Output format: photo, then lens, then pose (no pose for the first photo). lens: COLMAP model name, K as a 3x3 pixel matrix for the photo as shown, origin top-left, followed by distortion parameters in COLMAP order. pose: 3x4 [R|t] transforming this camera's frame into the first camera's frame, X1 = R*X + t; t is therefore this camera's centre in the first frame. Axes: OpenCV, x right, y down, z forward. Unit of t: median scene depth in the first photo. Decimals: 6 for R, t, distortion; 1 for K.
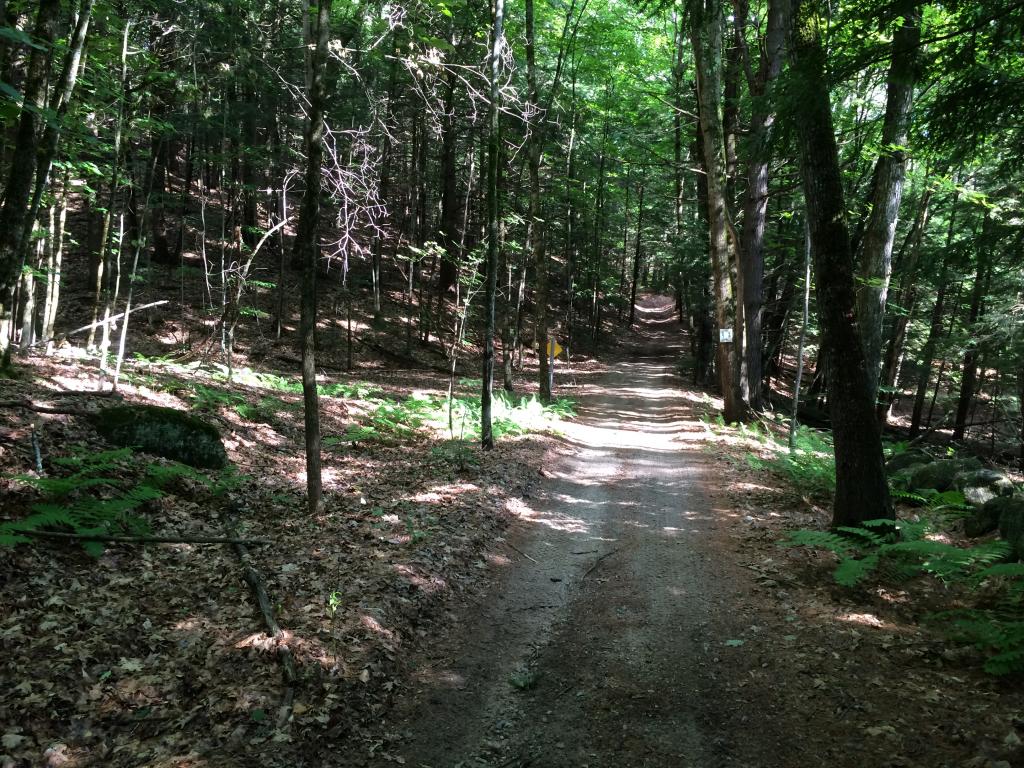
lens RADIAL K [[870.0, 0, 512.3], [0, 870.0, 385.6], [0, 0, 1]] dist [0.019700, 0.000235]
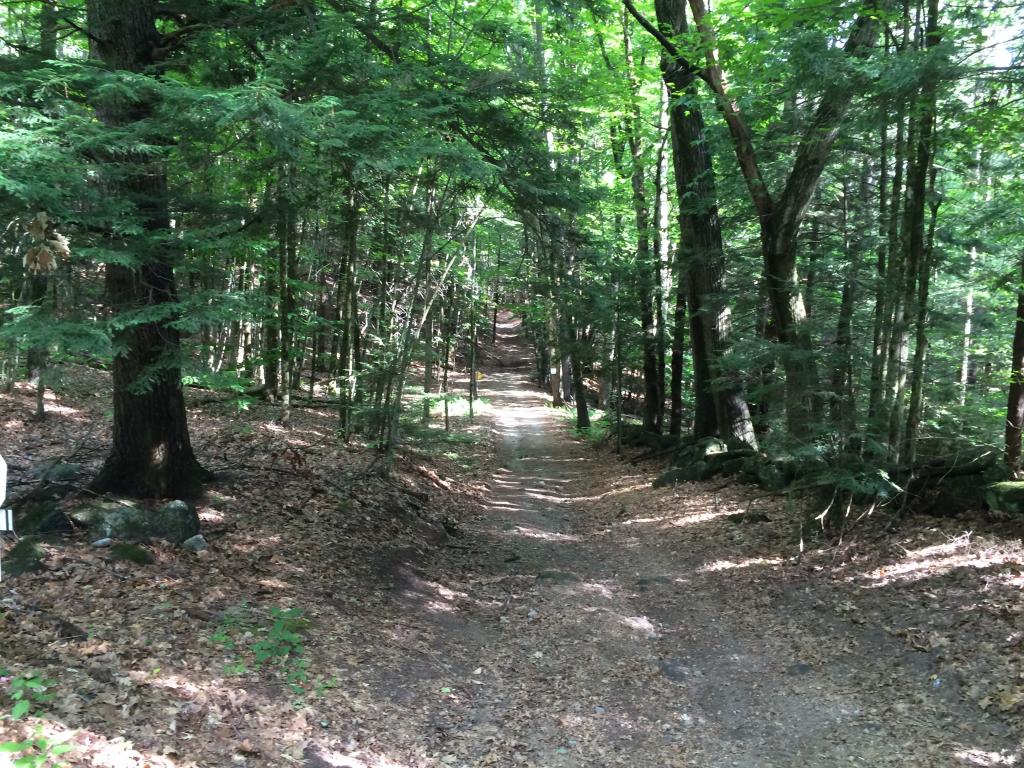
lens RADIAL K [[870.0, 0, 512.0], [0, 870.0, 383.7], [0, 0, 1]] dist [0.019700, 0.000235]
pose [[0.983180, -0.019251, 0.181623, -0.286711], [0.017367, 0.999778, 0.011957, -0.049213], [-0.181813, -0.008601, 0.983296, -1.264654]]
